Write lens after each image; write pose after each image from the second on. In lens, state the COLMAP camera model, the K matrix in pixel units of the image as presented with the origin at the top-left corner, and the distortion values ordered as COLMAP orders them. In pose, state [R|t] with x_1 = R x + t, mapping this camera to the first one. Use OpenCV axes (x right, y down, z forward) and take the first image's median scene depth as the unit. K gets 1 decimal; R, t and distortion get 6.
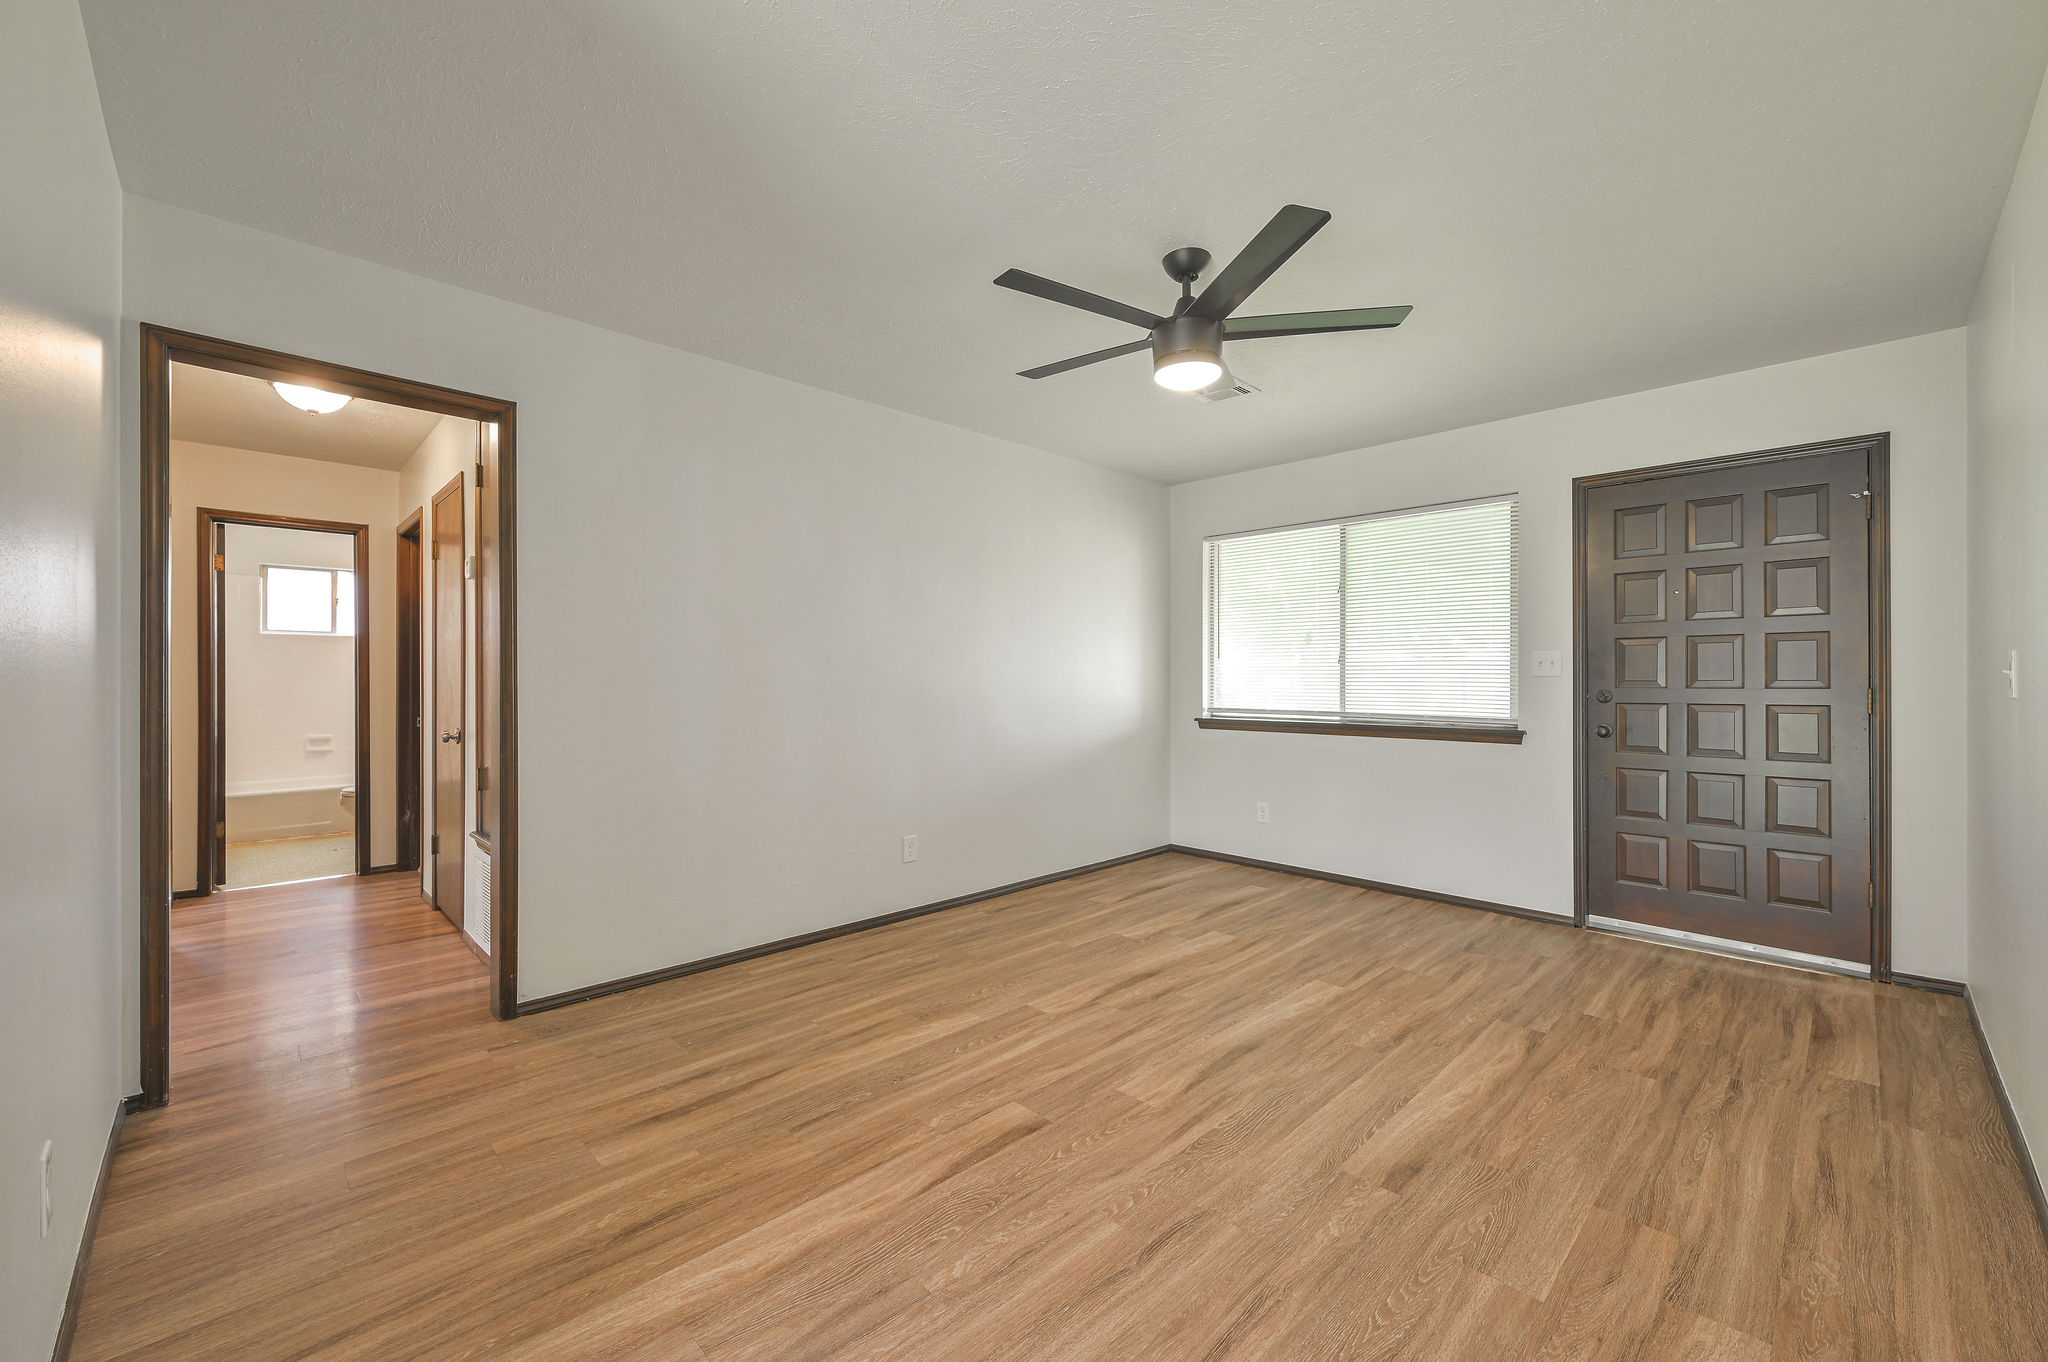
lens RADIAL K [[813.6, 0, 1027.6], [0, 813.6, 680.8], [0, 0, 1]] dist [-0.002256, -0.000375]
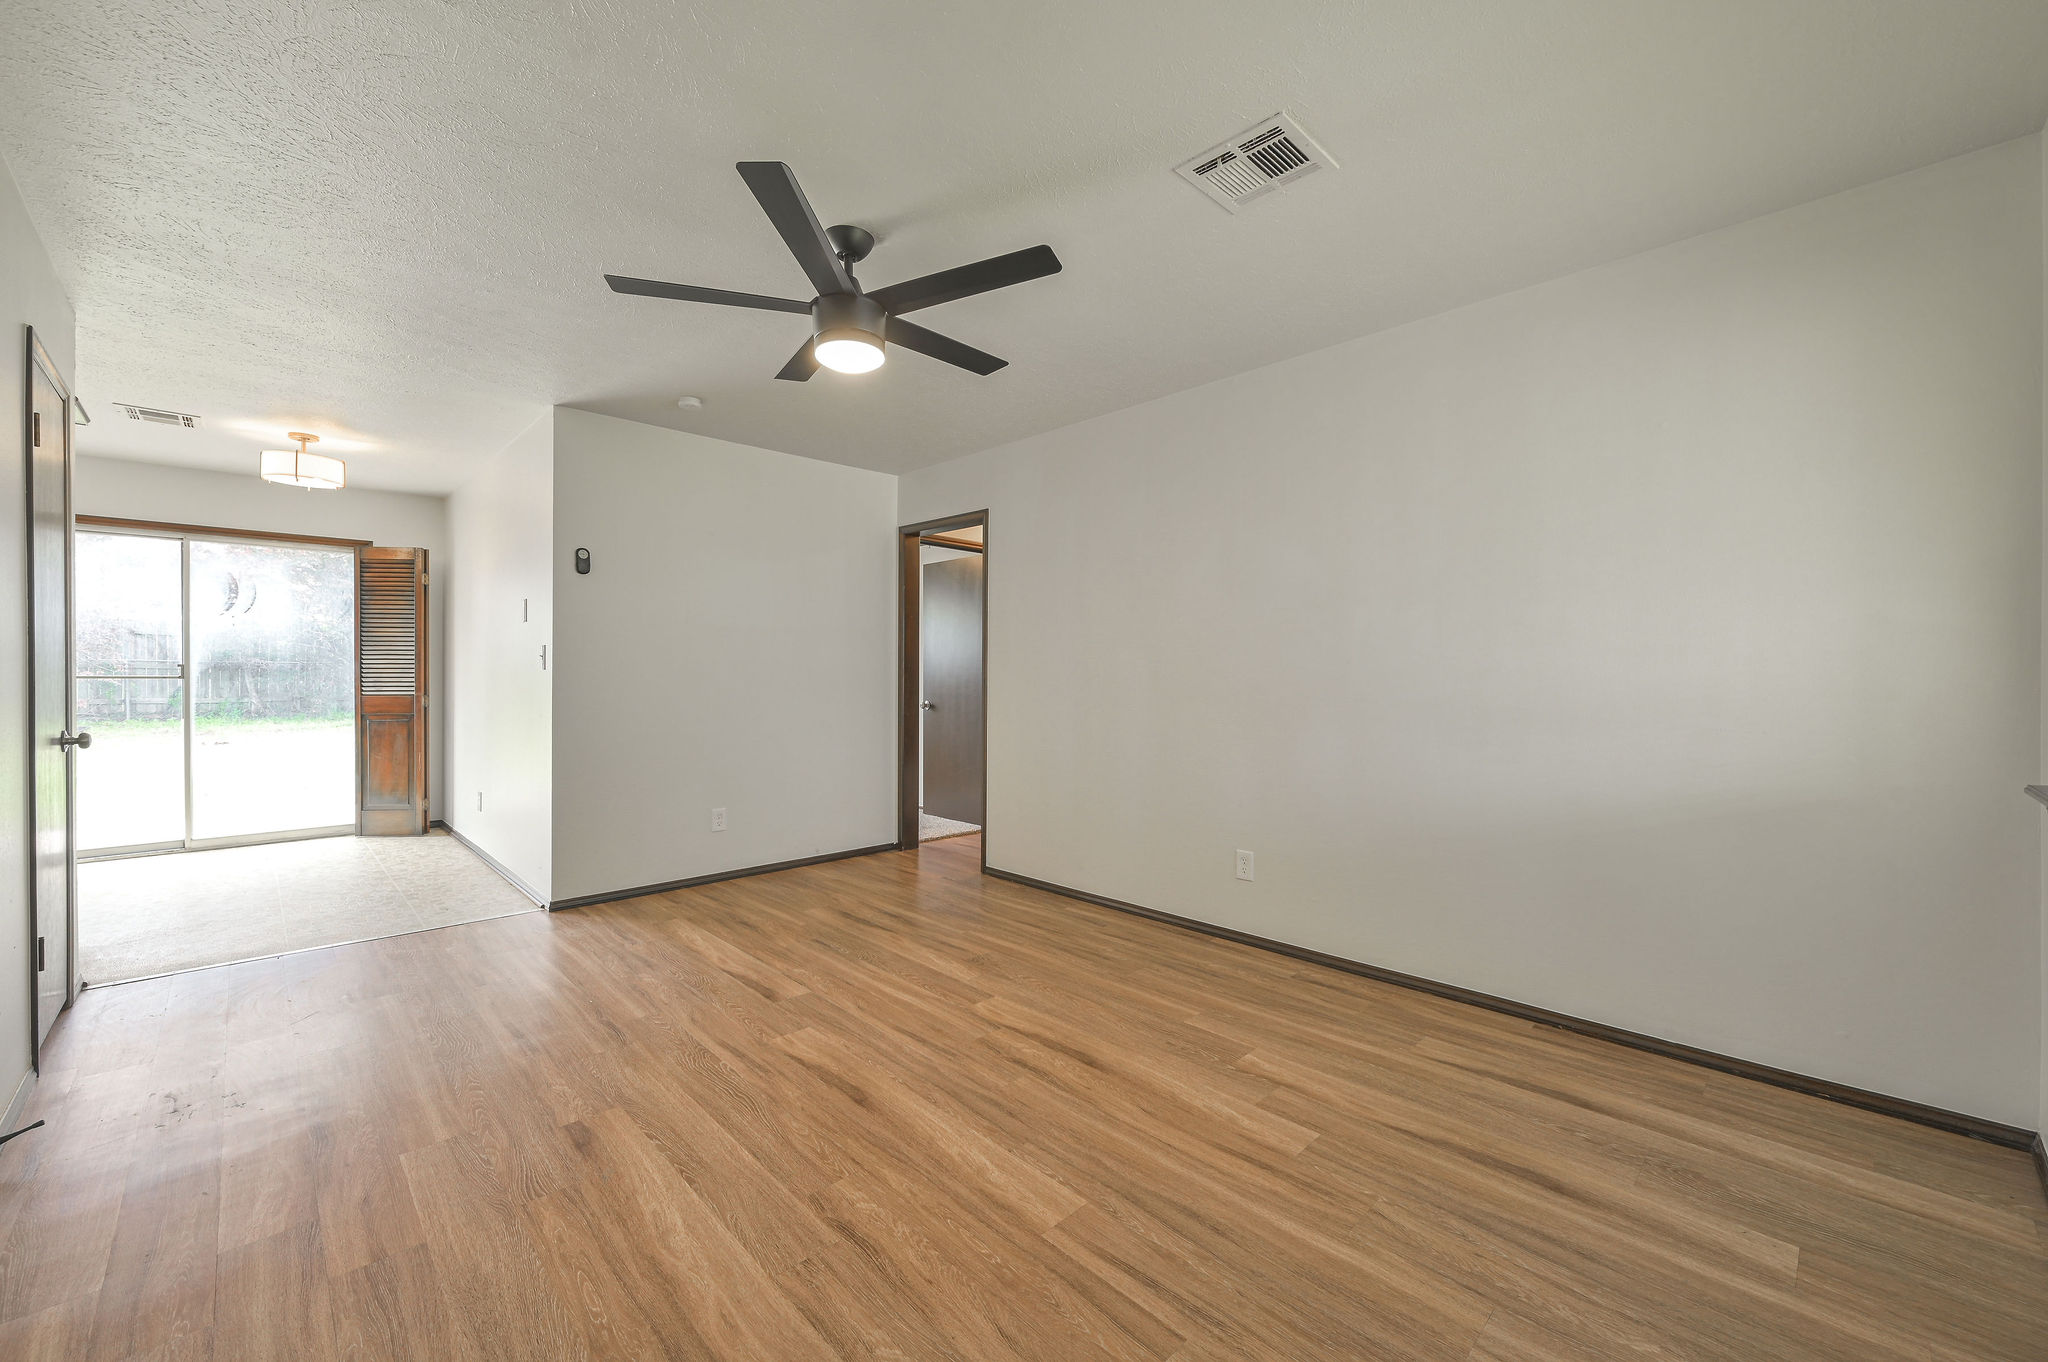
lens RADIAL K [[813.6, 0, 1037.9], [0, 813.6, 684.2], [0, 0, 1]] dist [-0.002256, -0.000375]
pose [[-0.001612, 0.011314, -0.999935, 1.089584], [-0.003860, 0.999928, 0.011320, 0.000958], [0.999991, 0.003878, -0.001568, 1.146642]]
